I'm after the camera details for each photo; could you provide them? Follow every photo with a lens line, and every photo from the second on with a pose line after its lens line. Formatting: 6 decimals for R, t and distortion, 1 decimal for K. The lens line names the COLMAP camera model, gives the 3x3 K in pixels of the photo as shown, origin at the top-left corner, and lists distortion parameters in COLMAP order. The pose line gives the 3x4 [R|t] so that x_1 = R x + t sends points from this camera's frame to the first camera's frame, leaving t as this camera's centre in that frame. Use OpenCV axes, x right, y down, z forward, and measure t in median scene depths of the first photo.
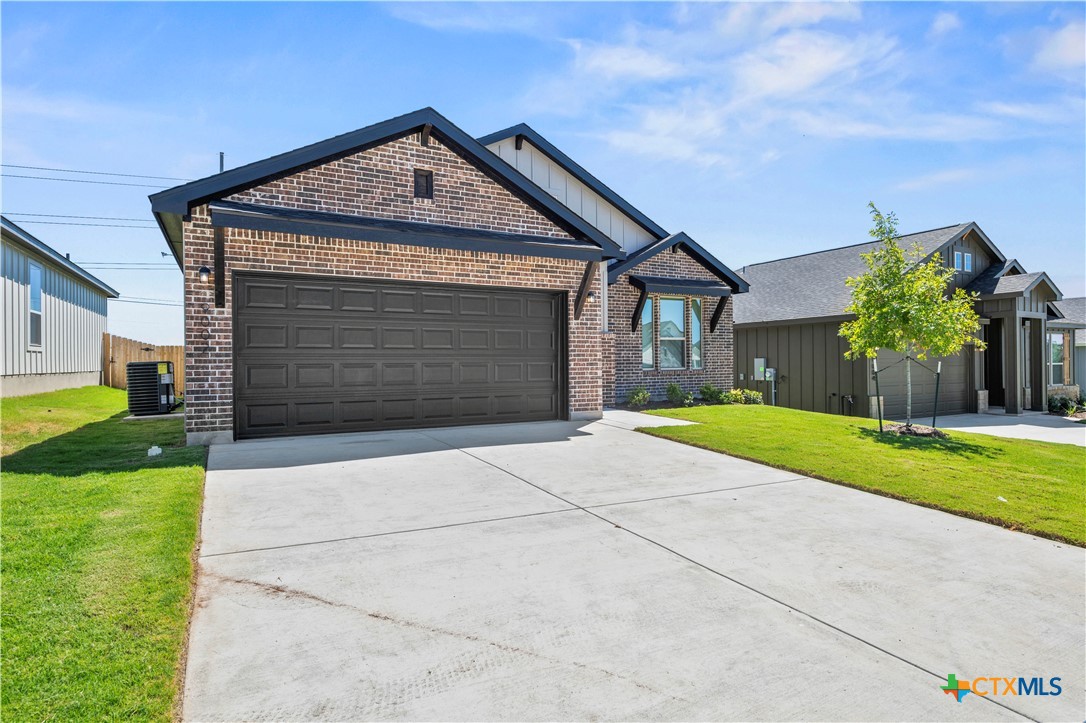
lens RADIAL K [[591.8, 0, 541.8], [0, 591.8, 360.1], [0, 0, 1]] dist [0.002079, 0.000047]
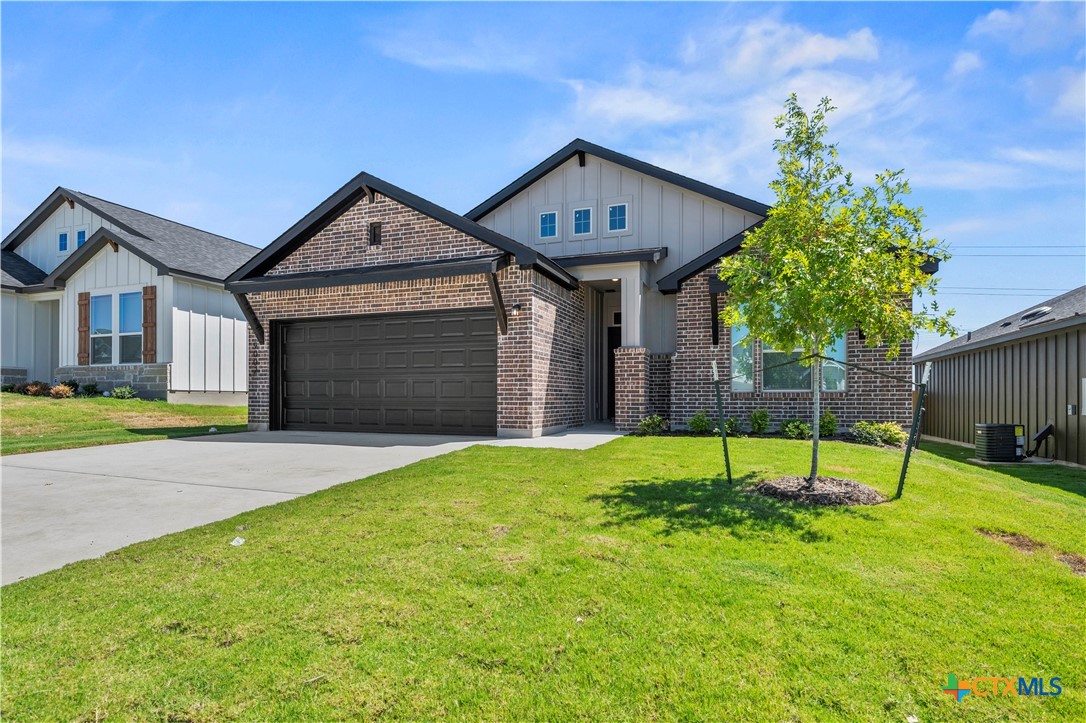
lens RADIAL K [[577.3, 0, 542.6], [0, 577.3, 372.9], [0, 0, 1]] dist [-0.000246, -0.000019]
pose [[0.650024, -0.009936, -0.759849, 0.881778], [0.008123, 0.999948, -0.006126, 0.001446], [0.759870, -0.002190, 0.650071, 0.457524]]
